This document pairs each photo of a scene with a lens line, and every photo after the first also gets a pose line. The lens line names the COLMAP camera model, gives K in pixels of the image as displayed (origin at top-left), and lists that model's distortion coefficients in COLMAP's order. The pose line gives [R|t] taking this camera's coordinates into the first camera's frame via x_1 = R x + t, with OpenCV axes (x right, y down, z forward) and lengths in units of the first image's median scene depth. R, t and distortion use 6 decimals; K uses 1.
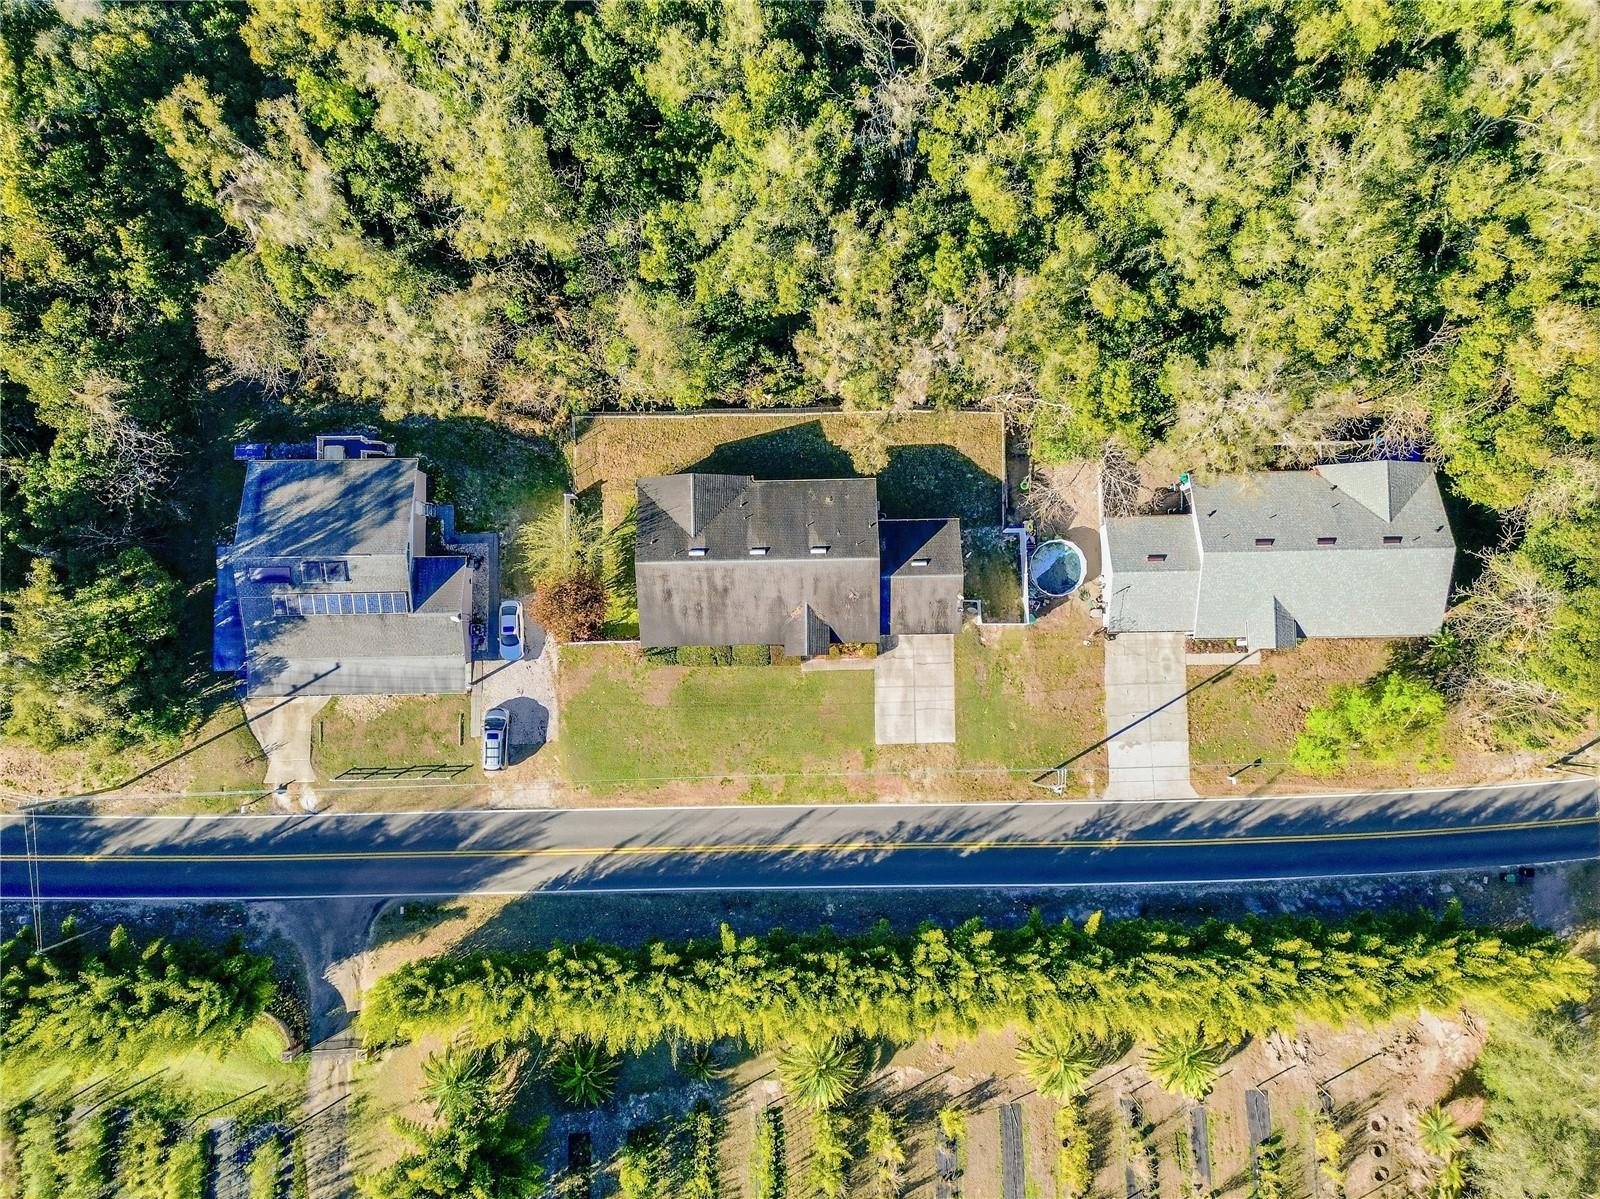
lens RADIAL K [[1116.3, 0, 794.0], [0, 1116.3, 599.1], [0, 0, 1]] dist [0.054529, -0.043428]
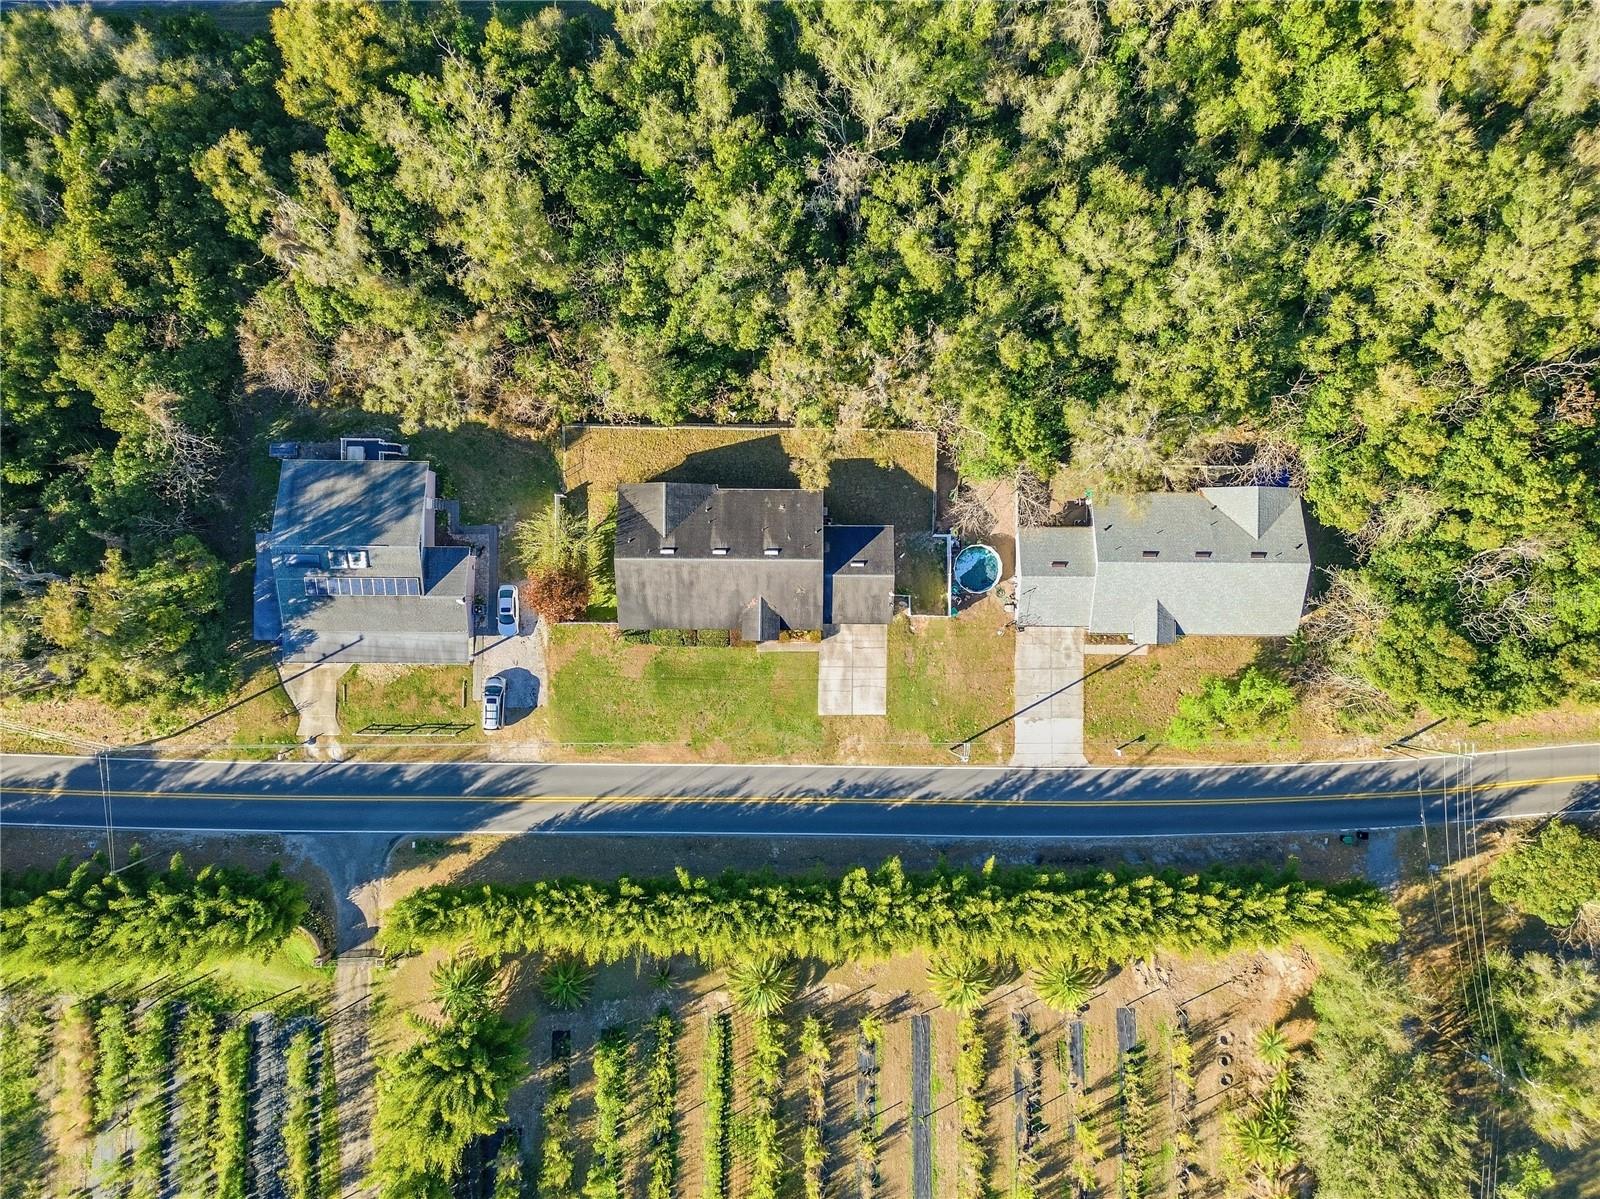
lens RADIAL K [[1129.9, 0, 800.0], [0, 1129.9, 599.5], [0, 0, 1]] dist [0.064052, -0.065394]
pose [[0.999692, 0.024677, 0.002617, 0.050003], [-0.024792, 0.997771, 0.061960, -0.067476], [-0.001082, -0.062006, 0.998075, -0.186341]]
